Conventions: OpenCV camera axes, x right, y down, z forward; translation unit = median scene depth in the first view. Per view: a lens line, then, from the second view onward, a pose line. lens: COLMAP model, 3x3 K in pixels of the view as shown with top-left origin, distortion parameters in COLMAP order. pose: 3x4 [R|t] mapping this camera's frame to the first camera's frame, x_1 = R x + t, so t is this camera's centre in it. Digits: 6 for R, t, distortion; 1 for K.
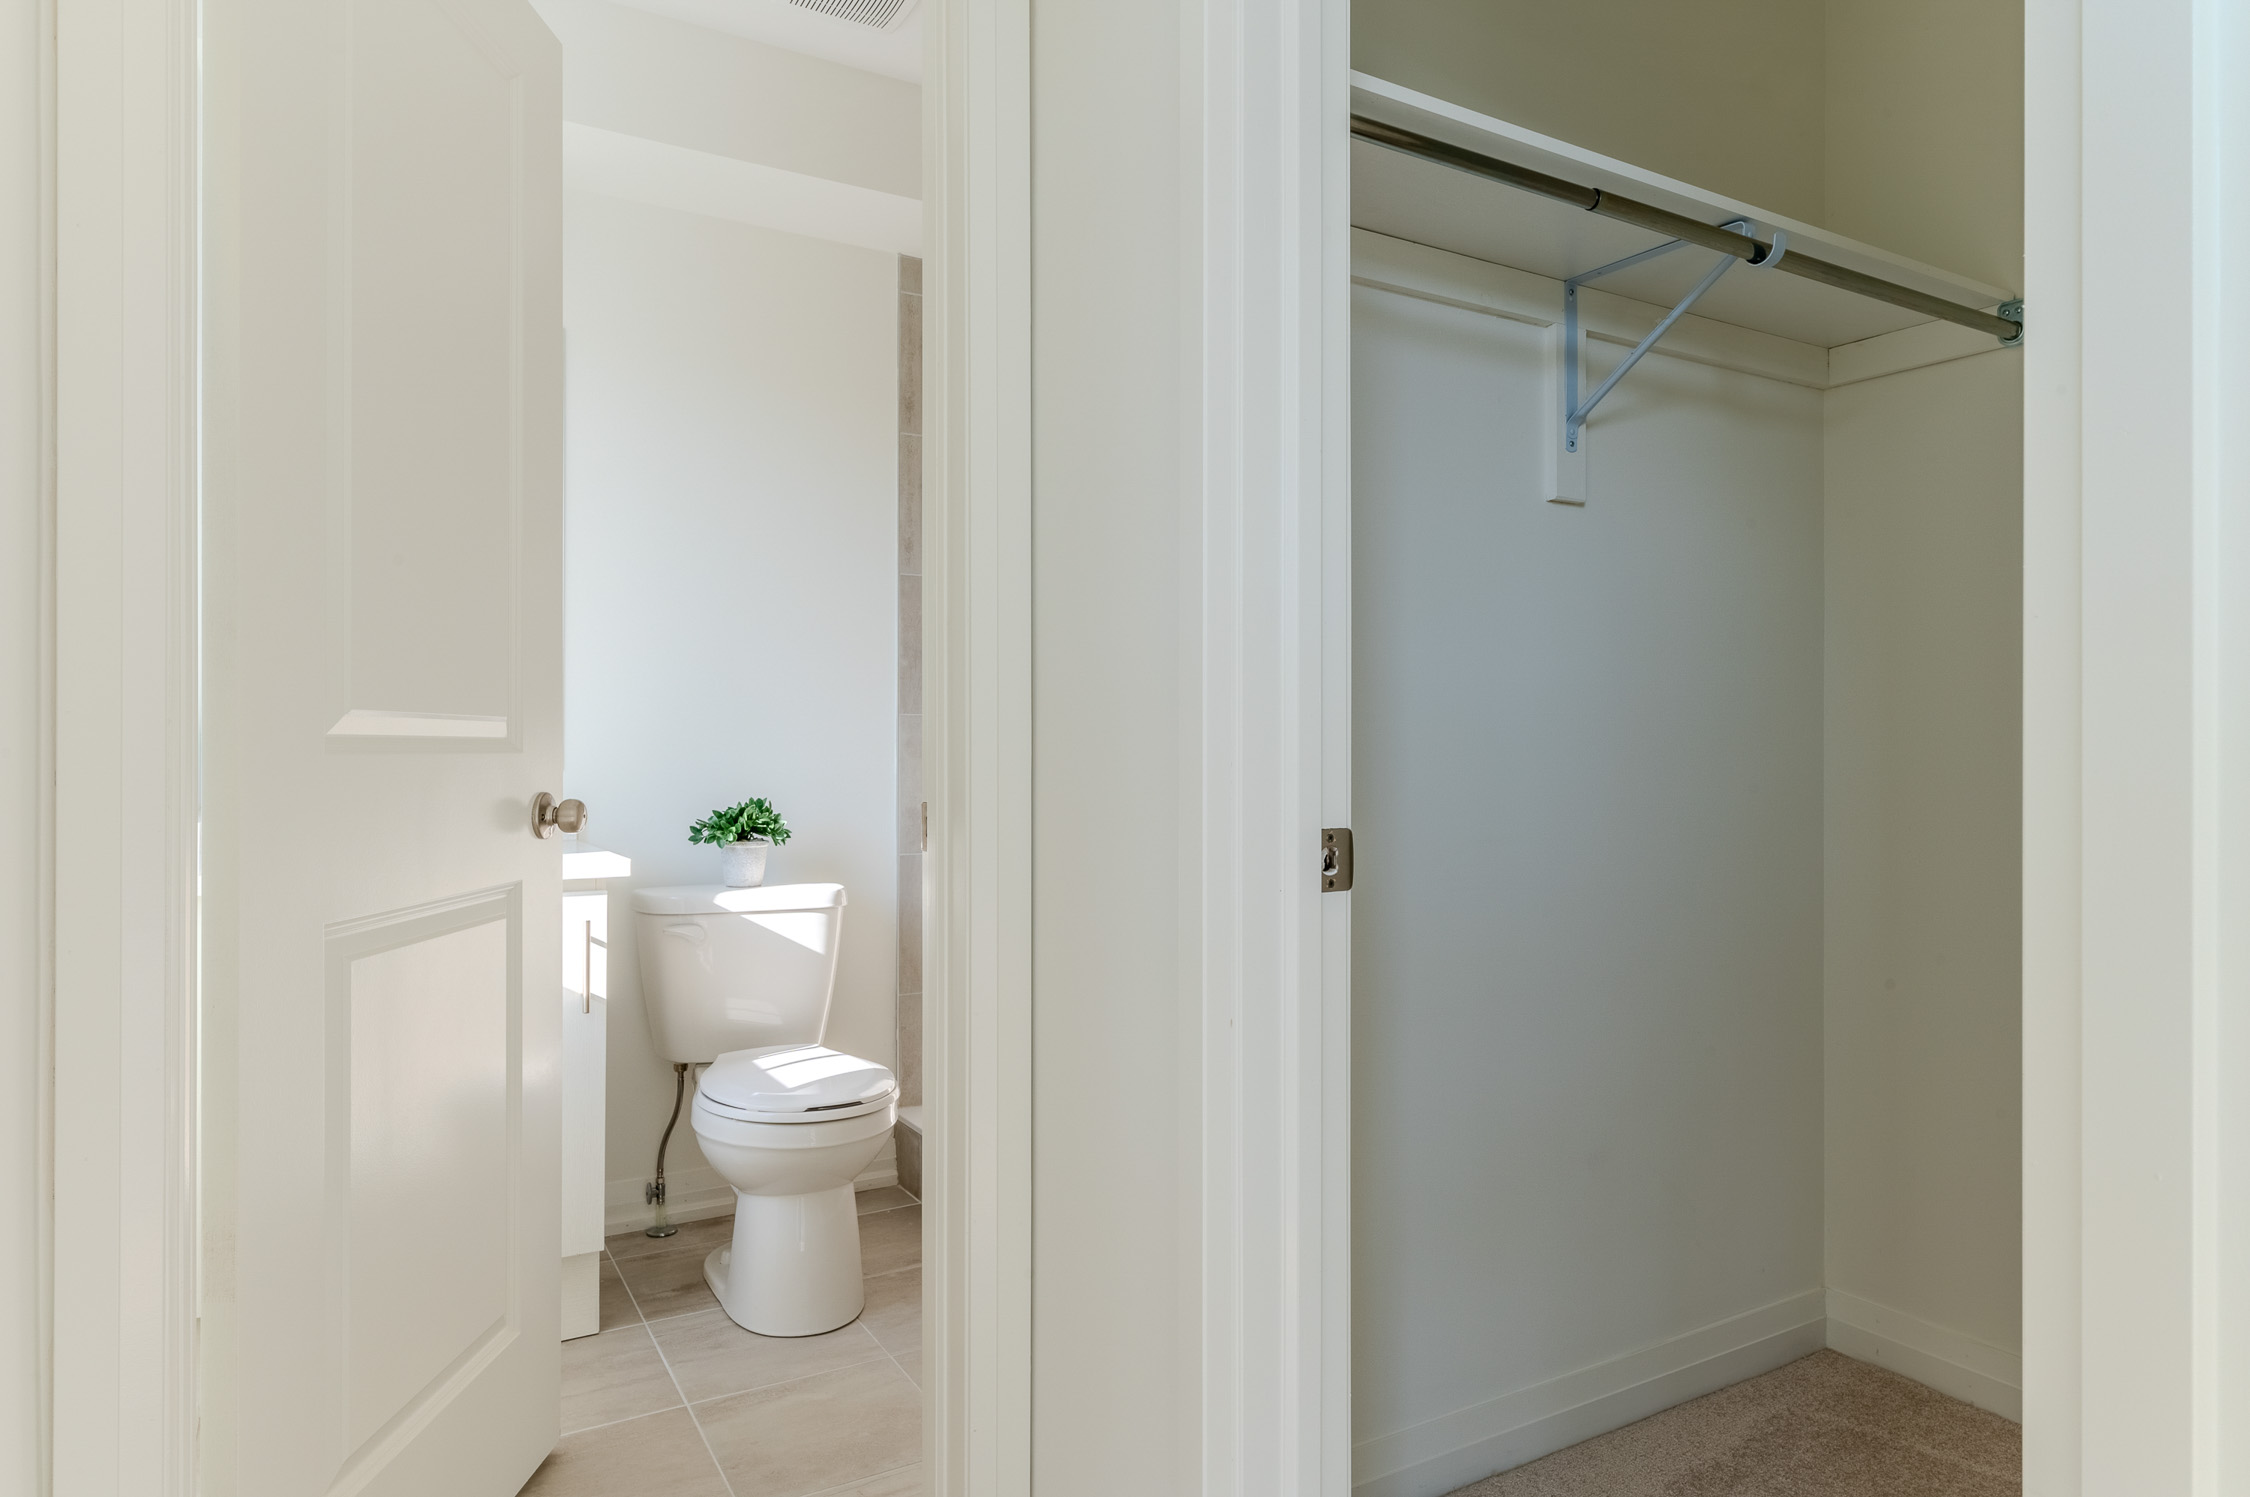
lens RADIAL K [[1348.2, 0, 1115.9], [0, 1348.2, 741.5], [0, 0, 1]] dist [0.001394, -0.003164]
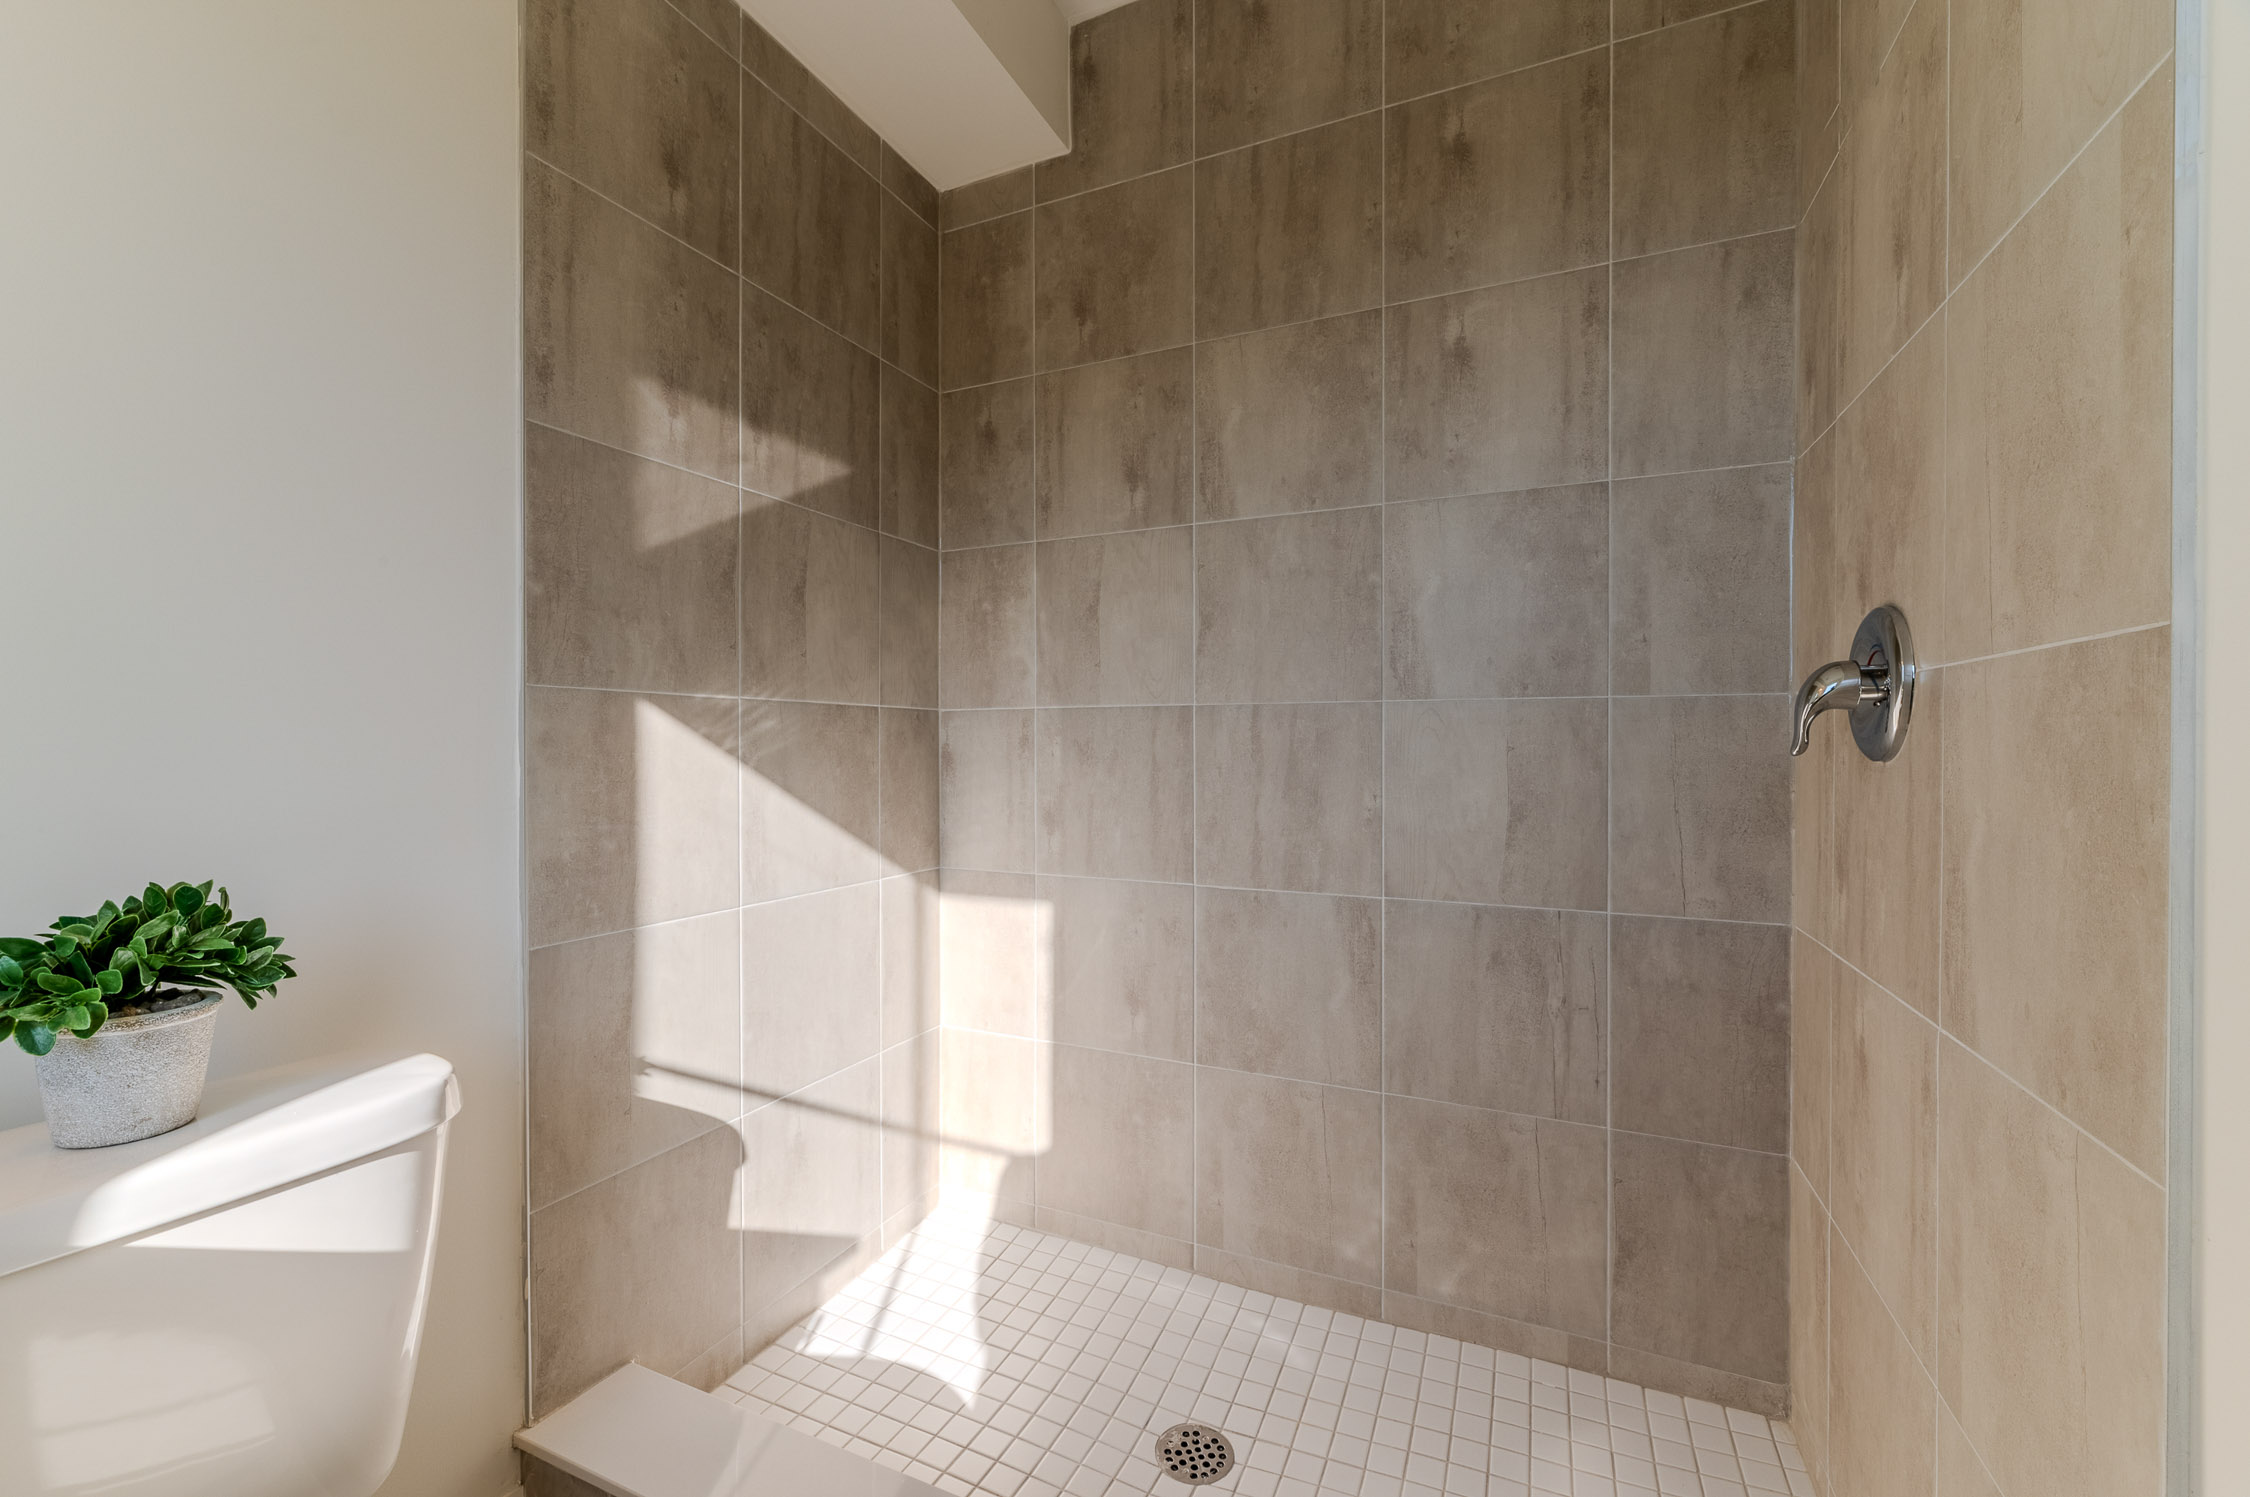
lens RADIAL K [[891.8, 0, 1110.1], [0, 891.8, 749.6], [0, 0, 1]] dist [0.000145, -0.000717]
pose [[0.811840, -0.004889, 0.583859, -0.201466], [-0.000088, 0.999964, 0.008496, 0.002539], [-0.583880, -0.006949, 0.811810, 0.653593]]
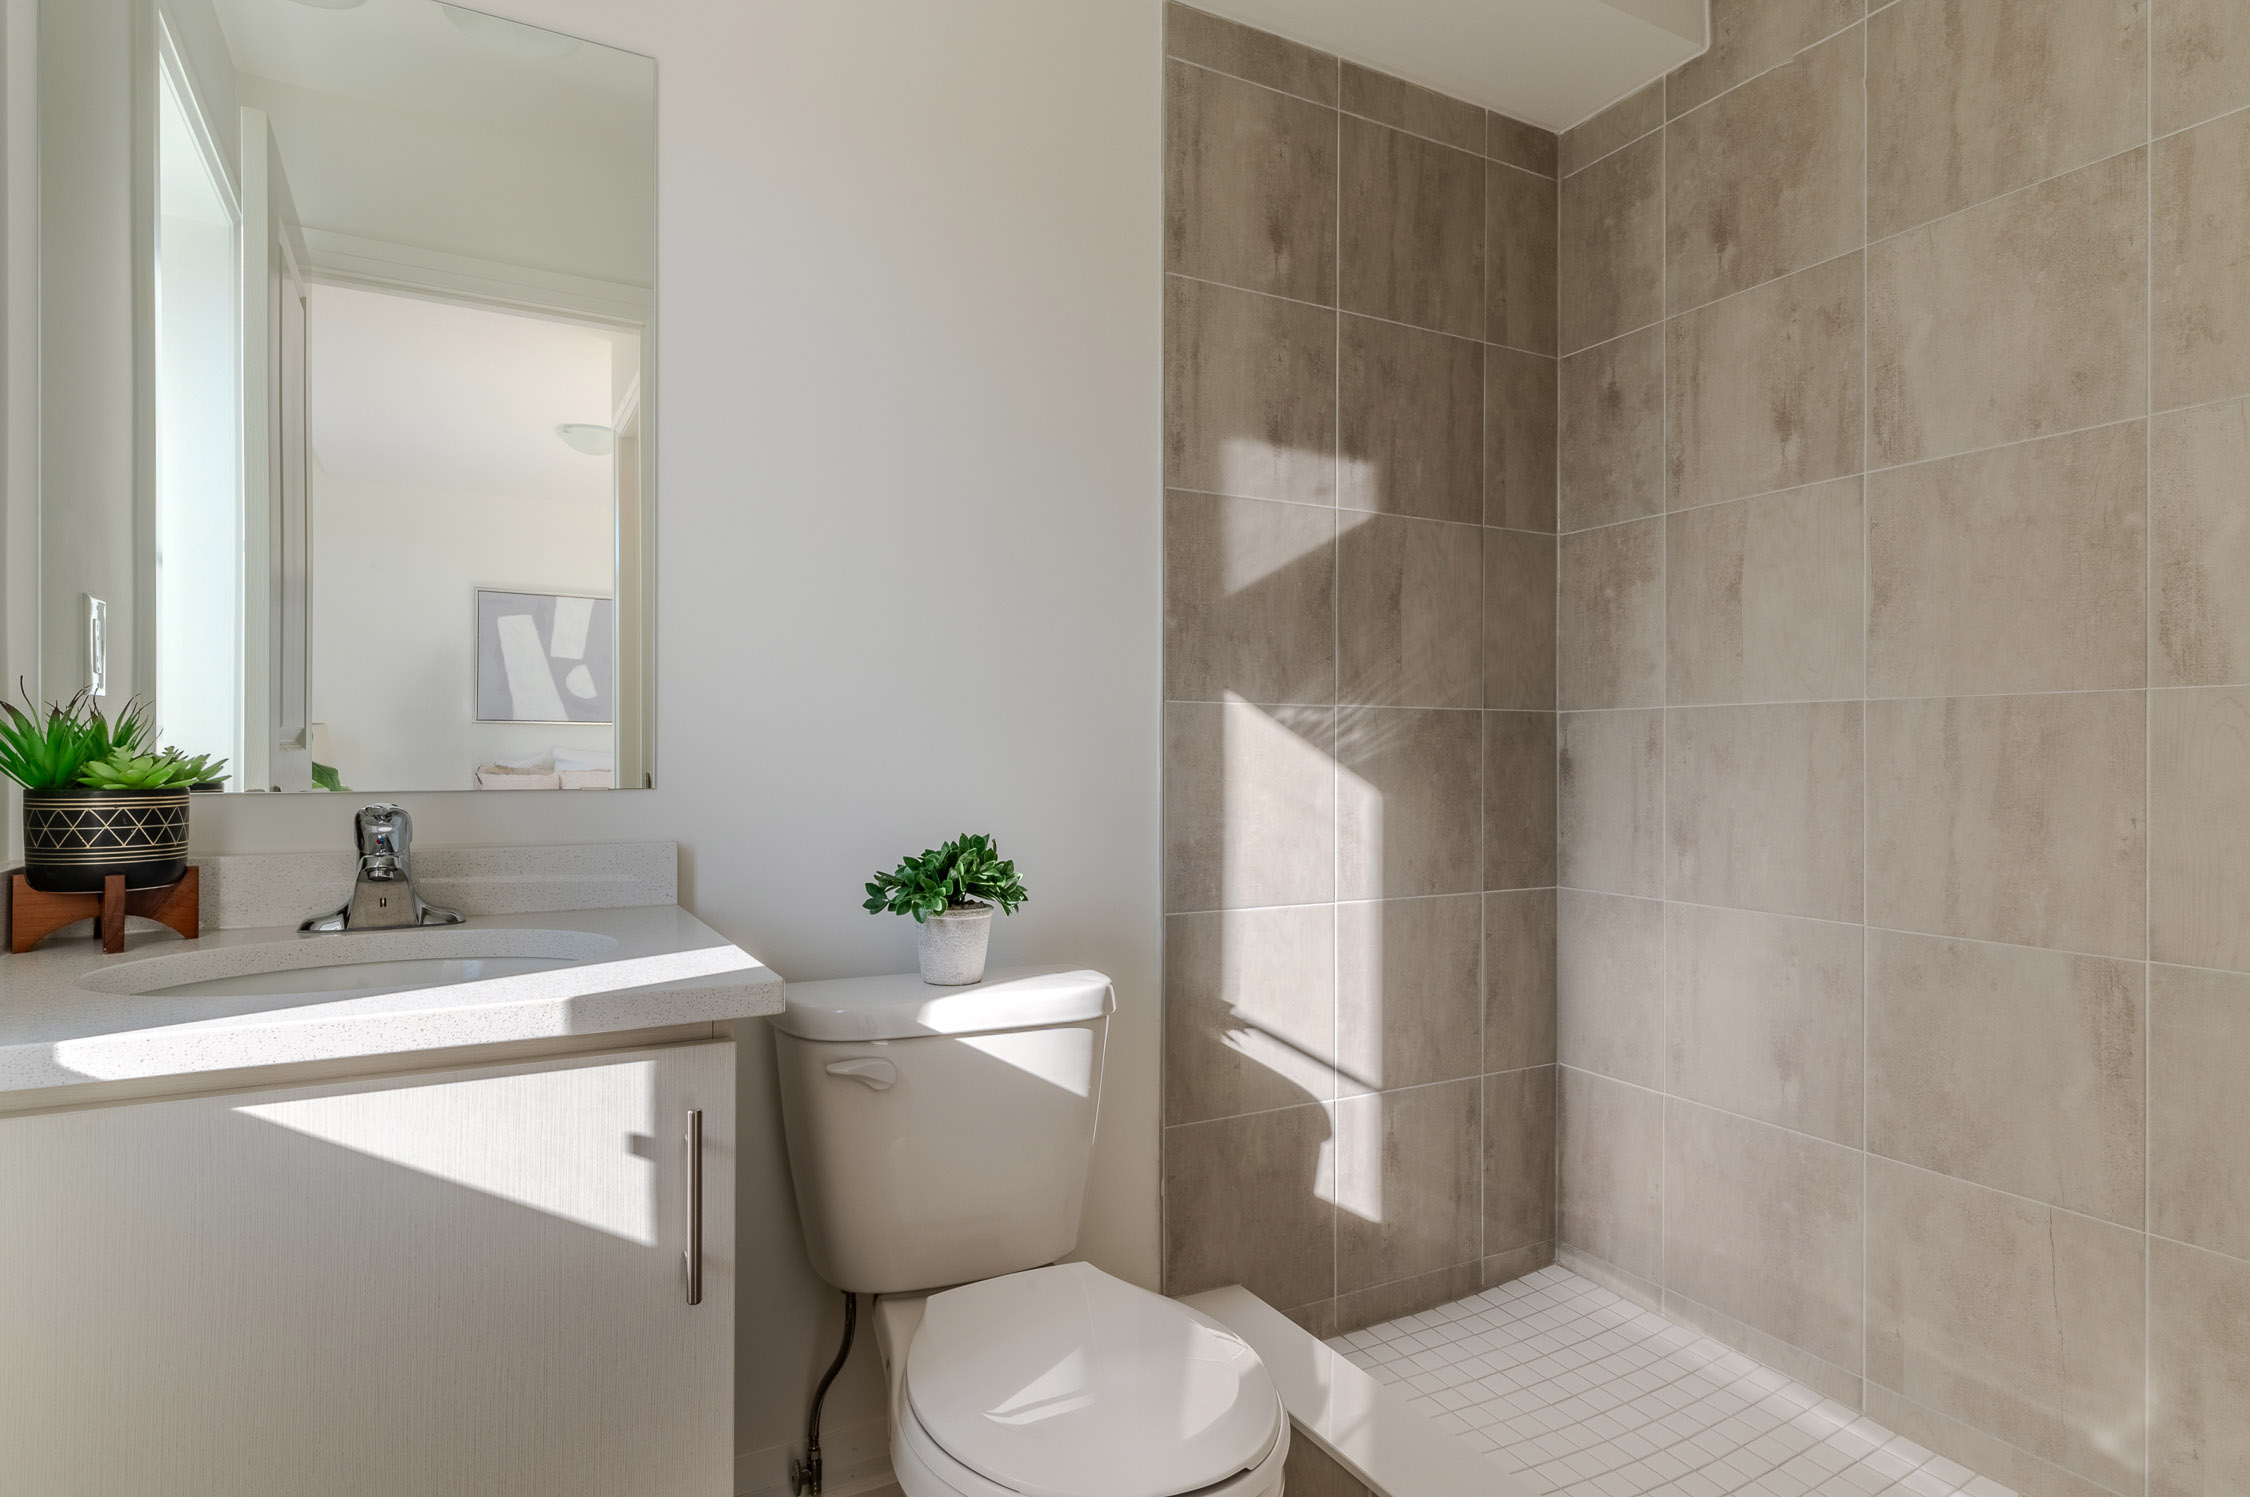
lens RADIAL K [[1188.4, 0, 1130.0], [0, 1188.4, 756.7], [0, 0, 1]] dist [0.005247, 0.000288]
pose [[0.999777, -0.000900, -0.021101, -0.185921], [0.001004, 0.999987, 0.004920, 0.004290], [0.021096, -0.004940, 0.999765, 0.472215]]
